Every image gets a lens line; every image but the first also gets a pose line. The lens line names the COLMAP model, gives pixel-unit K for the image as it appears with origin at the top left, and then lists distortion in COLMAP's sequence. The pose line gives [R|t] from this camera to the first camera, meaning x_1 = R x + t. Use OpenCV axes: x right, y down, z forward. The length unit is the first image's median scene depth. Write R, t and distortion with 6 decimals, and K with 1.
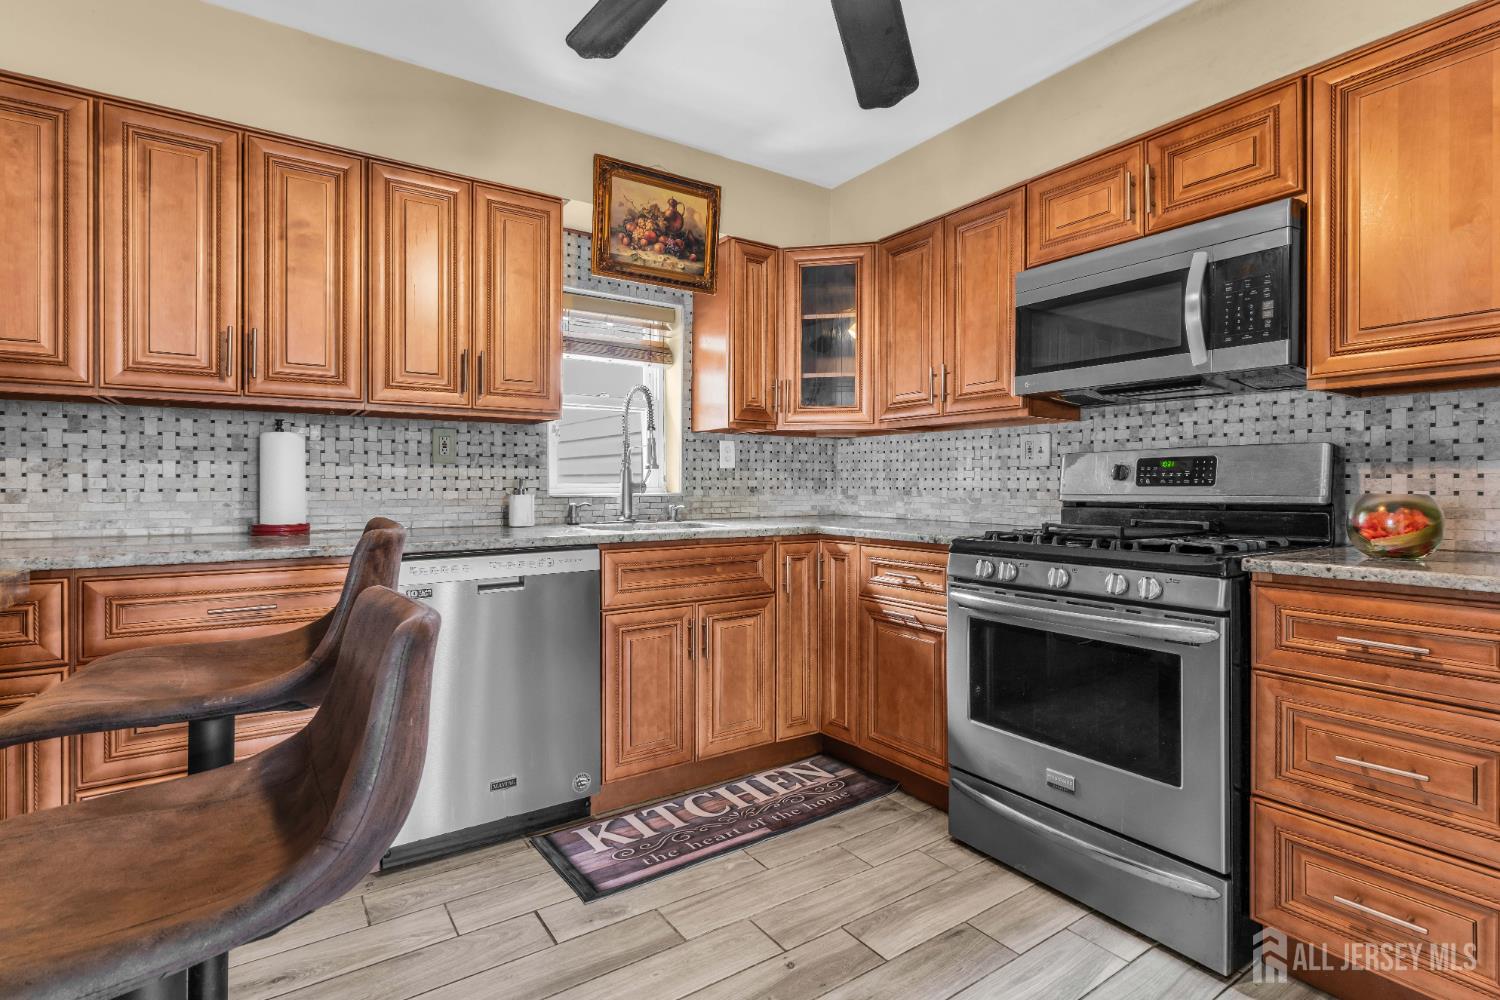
lens RADIAL K [[727.7, 0, 750.5], [0, 727.7, 478.8], [0, 0, 1]] dist [-0.000634, -0.000806]
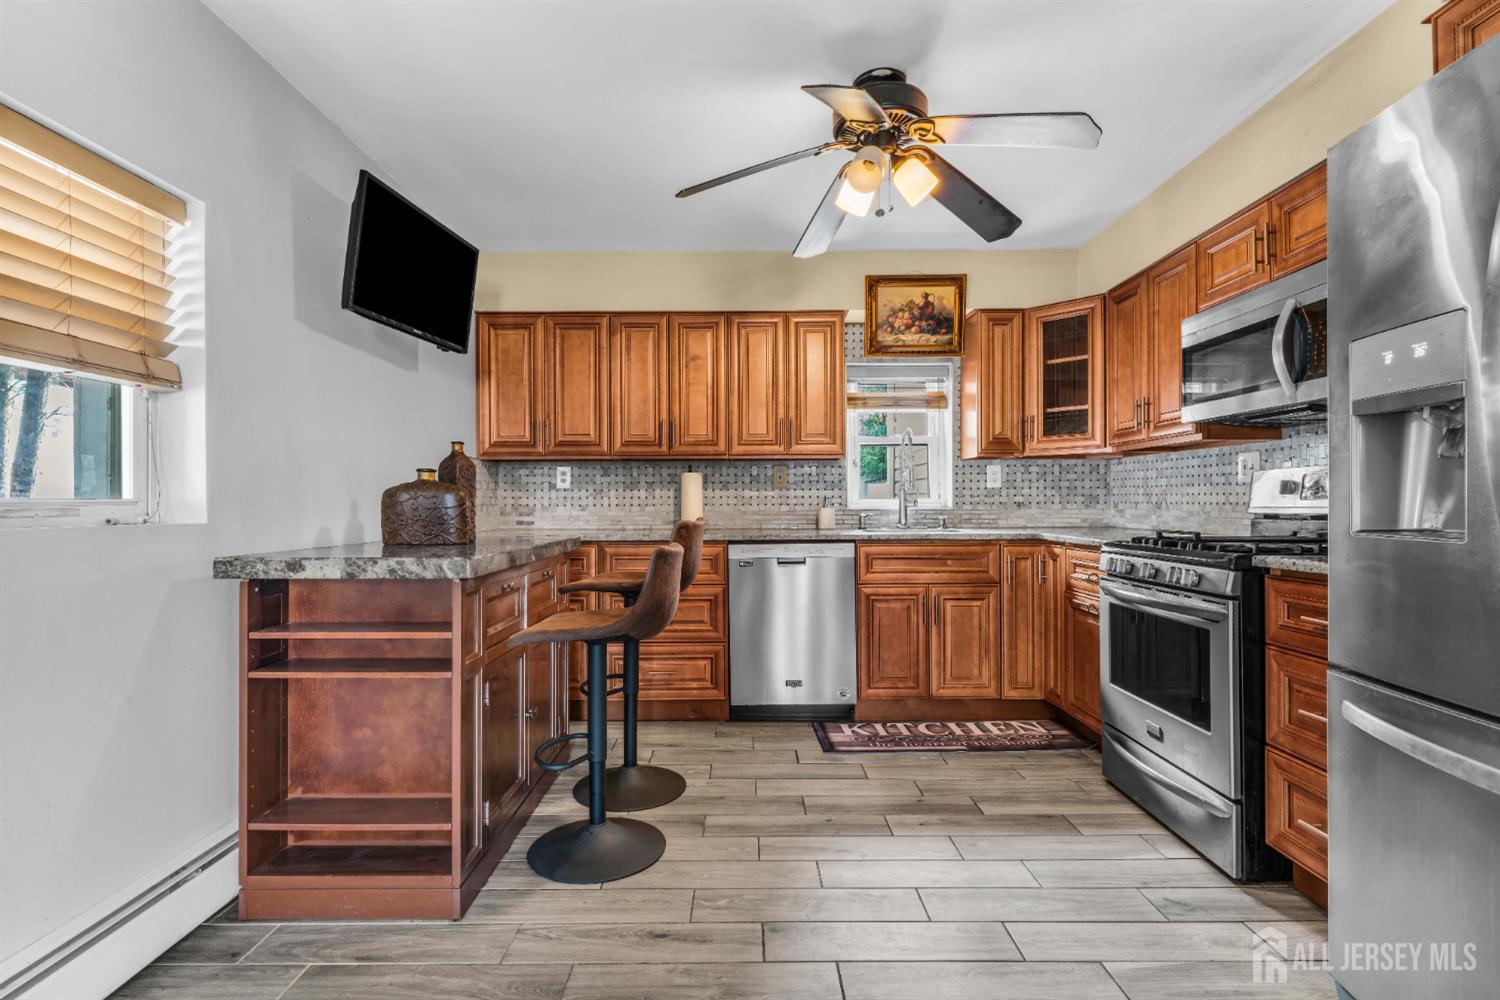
lens RADIAL K [[727.7, 0, 750.5], [0, 727.7, 478.8], [0, 0, 1]] dist [-0.000634, -0.000806]
pose [[0.827810, -0.022961, -0.560538, 0.406521], [0.009387, 0.999589, -0.027083, 0.000819], [0.560930, 0.017157, 0.827686, -0.336329]]
